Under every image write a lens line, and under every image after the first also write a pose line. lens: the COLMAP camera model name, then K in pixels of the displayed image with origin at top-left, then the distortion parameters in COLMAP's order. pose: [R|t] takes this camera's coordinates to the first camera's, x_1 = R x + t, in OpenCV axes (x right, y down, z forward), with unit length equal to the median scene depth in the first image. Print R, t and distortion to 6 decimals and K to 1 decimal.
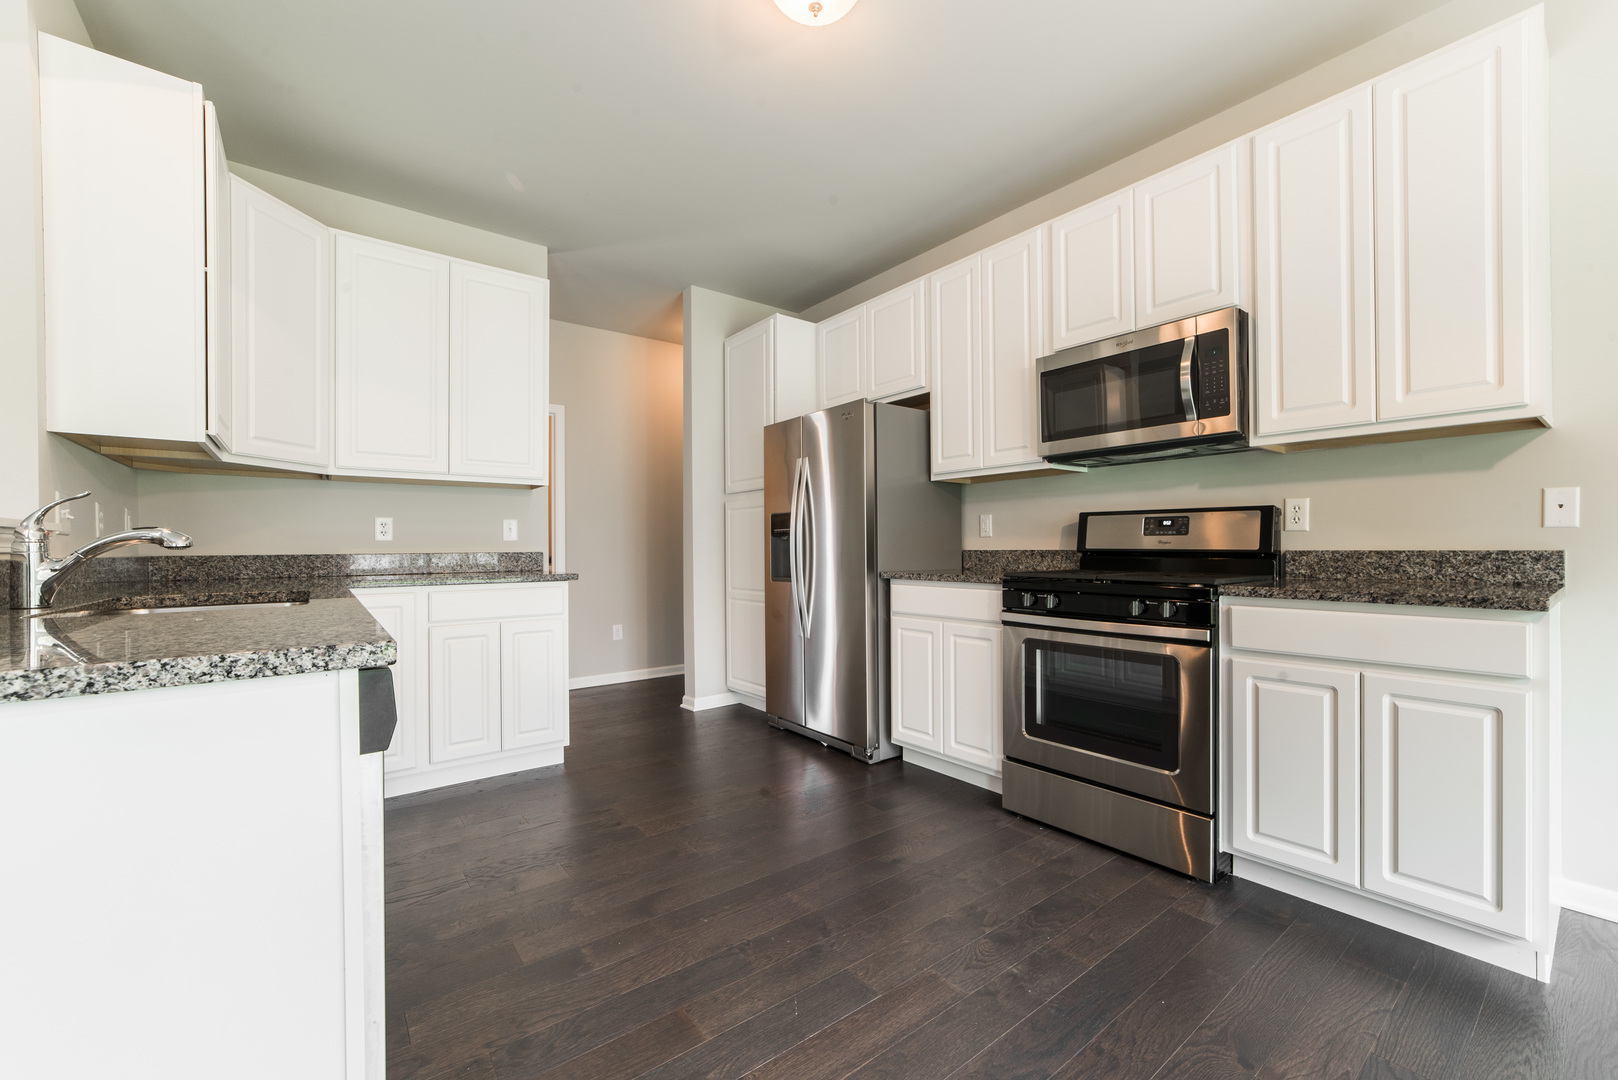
lens RADIAL K [[655.9, 0, 809.0], [0, 655.9, 540.0], [0, 0, 1]] dist [-0.010773, 0.000132]
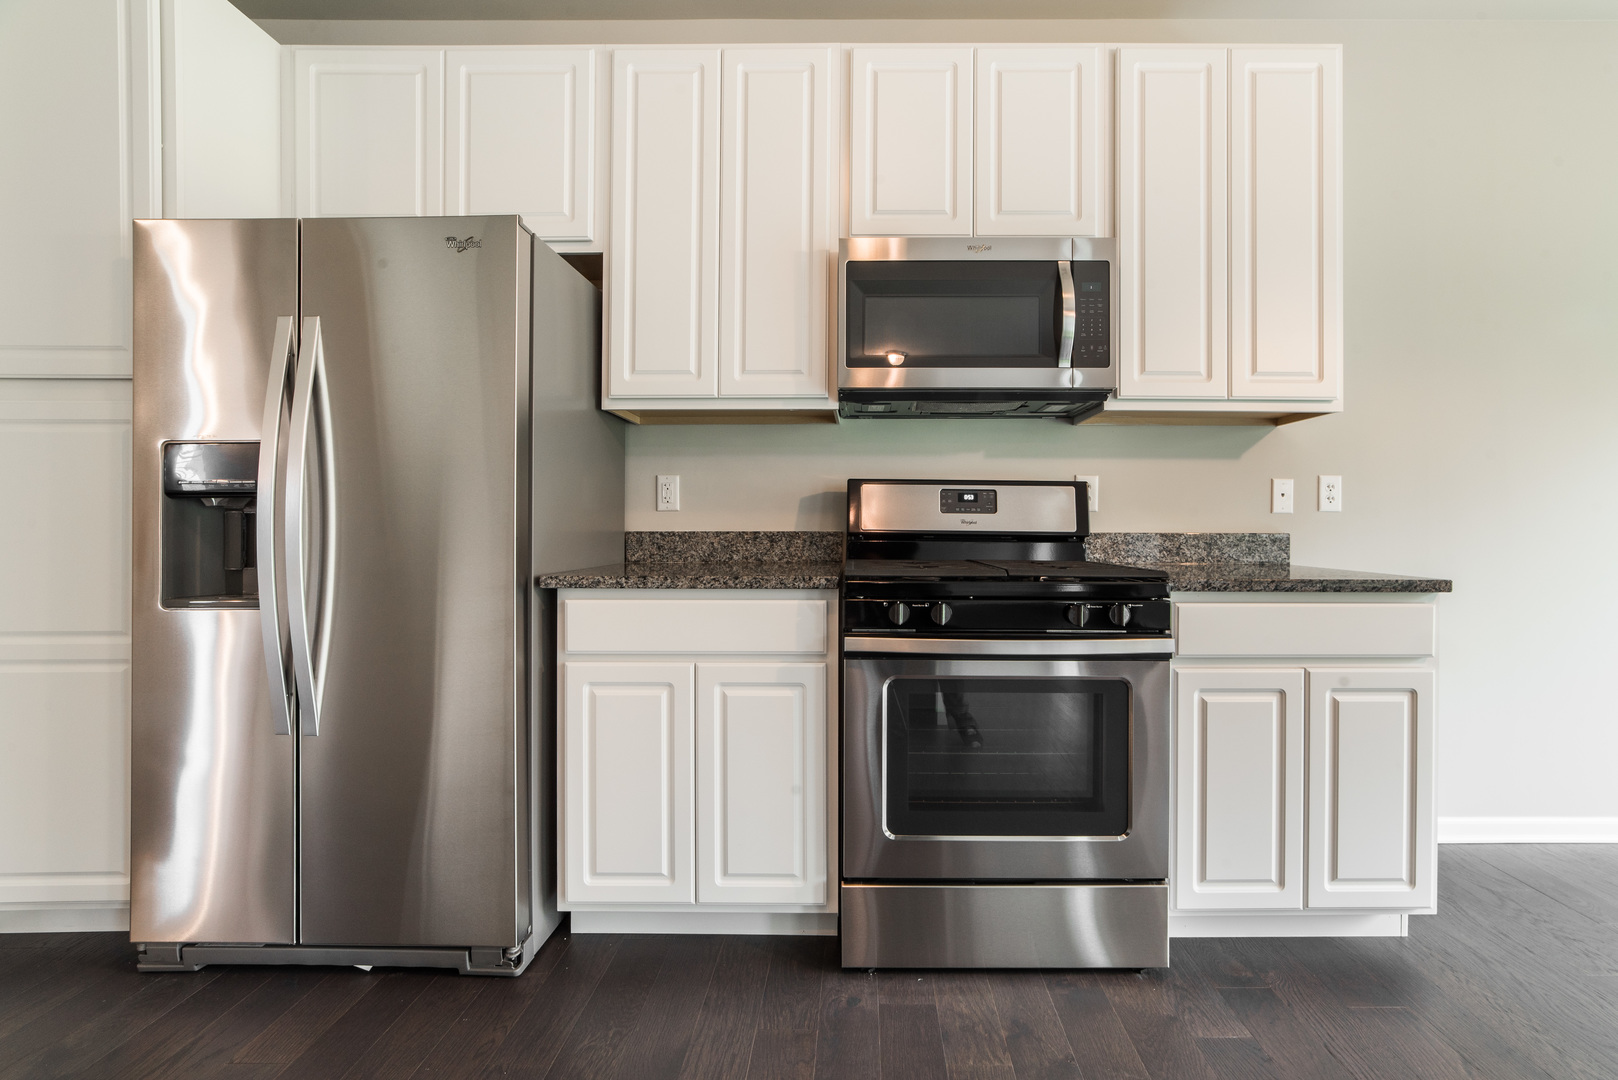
lens RADIAL K [[676.8, 0, 843.2], [0, 676.8, 520.8], [0, 0, 1]] dist [-0.009523, 0.000086]
pose [[0.614111, 0.013647, 0.789102, -0.221053], [-0.014767, 0.999874, -0.005799, 0.010284], [-0.789082, -0.008091, 0.614235, 0.730900]]
